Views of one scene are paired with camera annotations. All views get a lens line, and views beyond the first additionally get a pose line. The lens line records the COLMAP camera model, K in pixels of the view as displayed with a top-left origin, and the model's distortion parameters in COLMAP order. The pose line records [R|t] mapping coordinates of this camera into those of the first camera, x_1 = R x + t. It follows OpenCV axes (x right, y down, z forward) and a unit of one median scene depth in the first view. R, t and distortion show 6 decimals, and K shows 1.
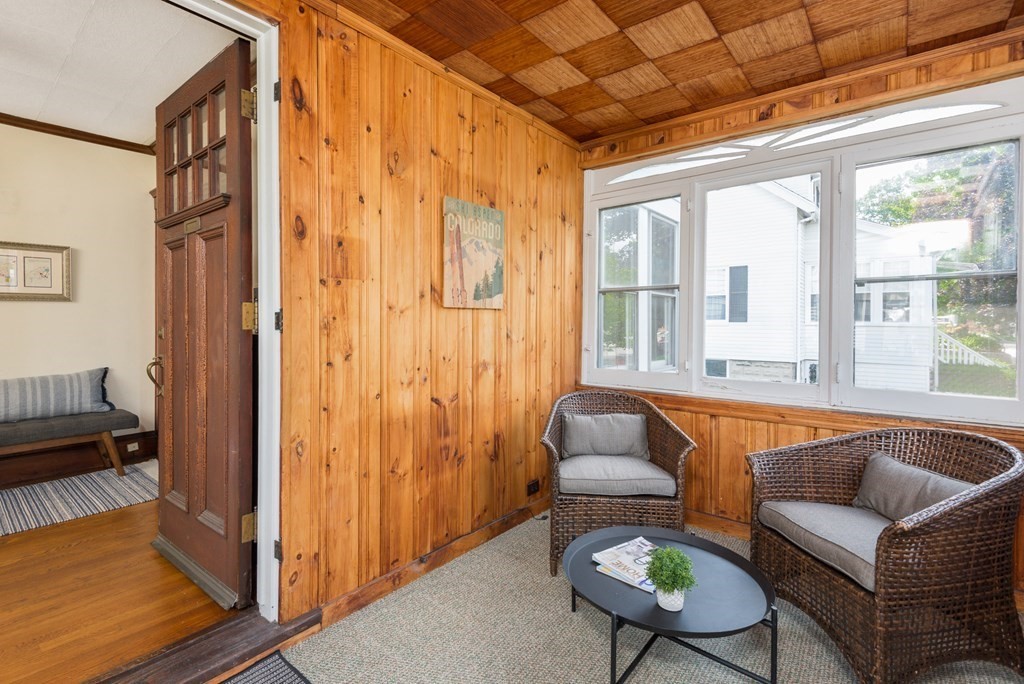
lens RADIAL K [[469.7, 0, 504.8], [0, 469.7, 336.7], [0, 0, 1]] dist [0.038767, -0.020042]
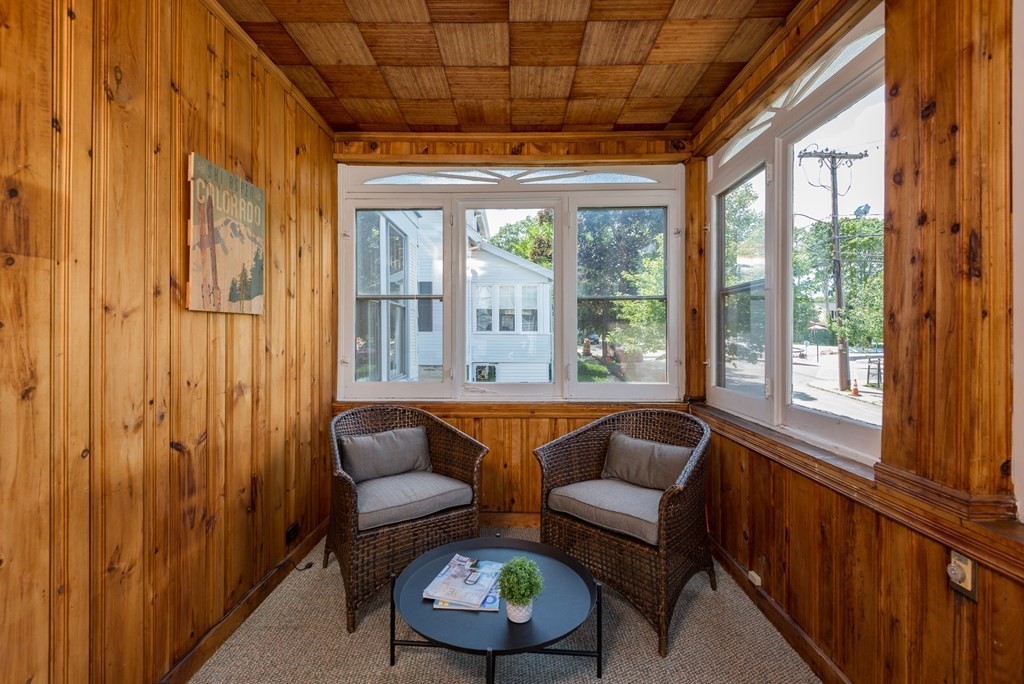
lens RADIAL K [[459.3, 0, 506.8], [0, 459.3, 337.4], [0, 0, 1]] dist [0.031561, -0.017780]
pose [[0.794348, -0.010182, 0.607377, -0.171124], [0.021626, 0.999700, -0.011524, -0.004029], [-0.607078, 0.022289, 0.794330, 0.160878]]
